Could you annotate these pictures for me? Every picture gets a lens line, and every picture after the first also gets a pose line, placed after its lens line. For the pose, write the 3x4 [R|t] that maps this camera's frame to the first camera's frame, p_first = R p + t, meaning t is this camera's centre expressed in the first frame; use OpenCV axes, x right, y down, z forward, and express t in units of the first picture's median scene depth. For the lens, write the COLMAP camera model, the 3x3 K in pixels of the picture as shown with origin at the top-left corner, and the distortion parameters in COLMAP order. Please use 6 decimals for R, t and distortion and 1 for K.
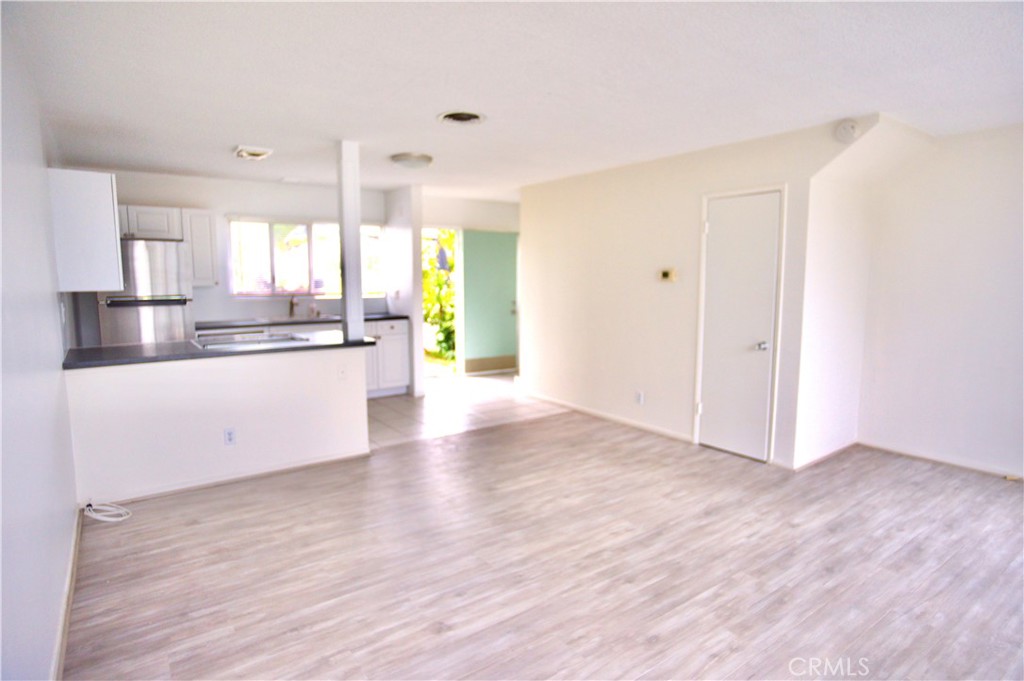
lens RADIAL K [[561.4, 0, 509.0], [0, 561.4, 341.0], [0, 0, 1]] dist [-0.069395, 0.043585]
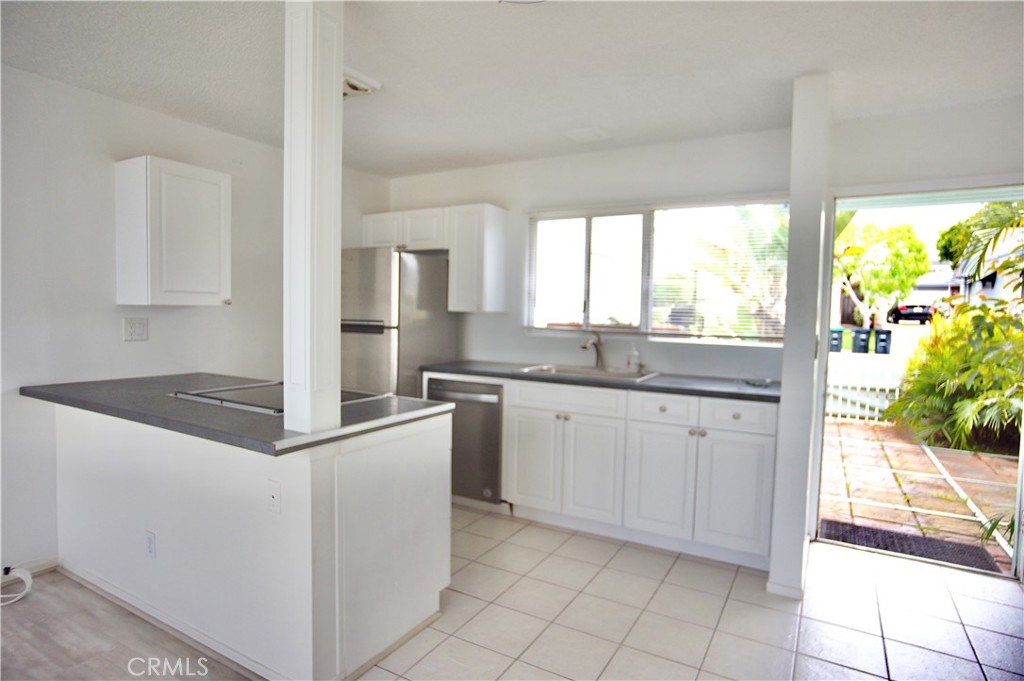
lens RADIAL K [[561.4, 0, 509.0], [0, 561.4, 341.0], [0, 0, 1]] dist [-0.069395, 0.043585]
pose [[0.410321, 0.056901, -0.910164, 0.248902], [-0.127656, 0.991808, 0.004455, -0.132630], [0.902962, 0.114360, 0.414223, 1.385877]]
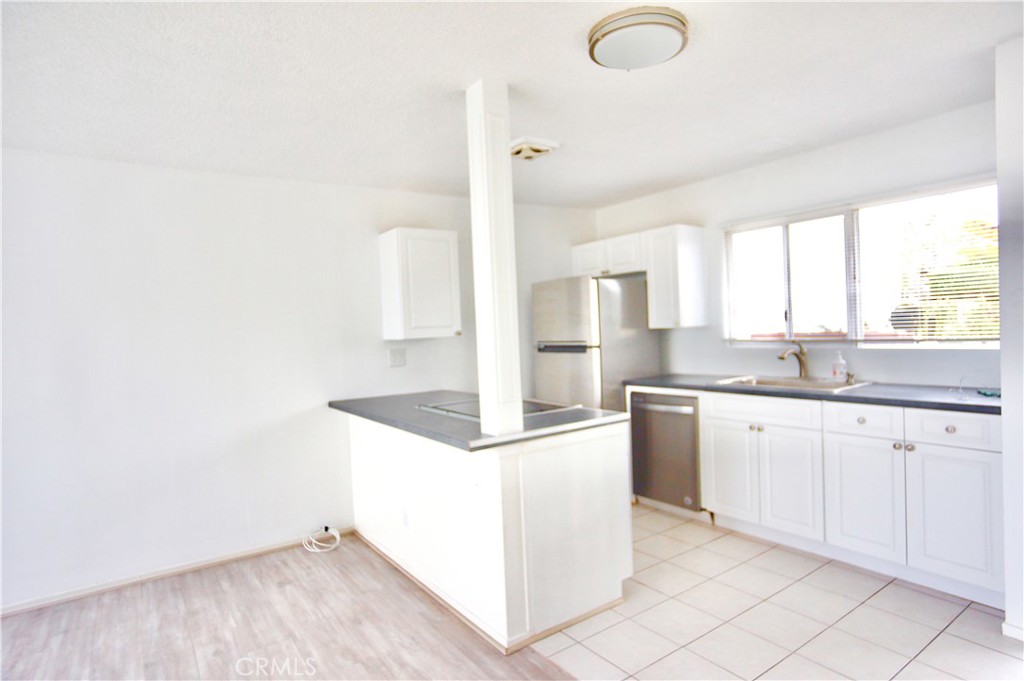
lens RADIAL K [[561.4, 0, 509.0], [0, 561.4, 341.0], [0, 0, 1]] dist [-0.069395, 0.043585]
pose [[-0.016578, 0.023922, -0.999576, 0.399165], [-0.073991, 0.996943, 0.025086, -0.156446], [0.997121, 0.074376, -0.014758, 1.468694]]
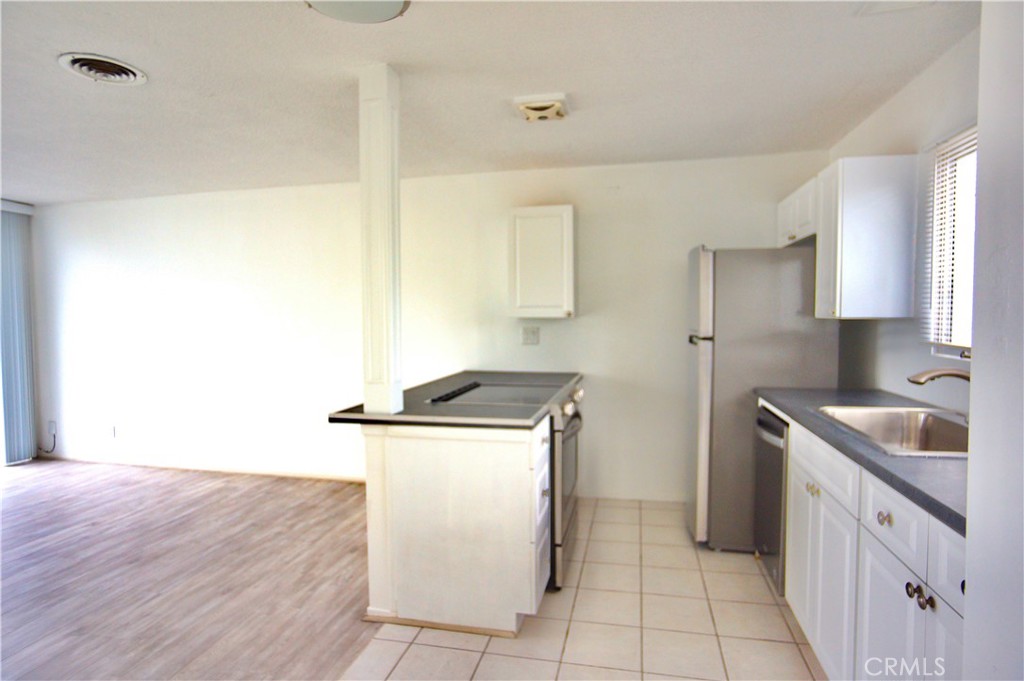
lens RADIAL K [[561.4, 0, 509.0], [0, 561.4, 341.0], [0, 0, 1]] dist [-0.069395, 0.043585]
pose [[-0.750801, 0.033768, -0.659665, -0.001386], [-0.071173, 0.988742, 0.131619, -0.228481], [0.656683, 0.145770, -0.739945, 2.172103]]
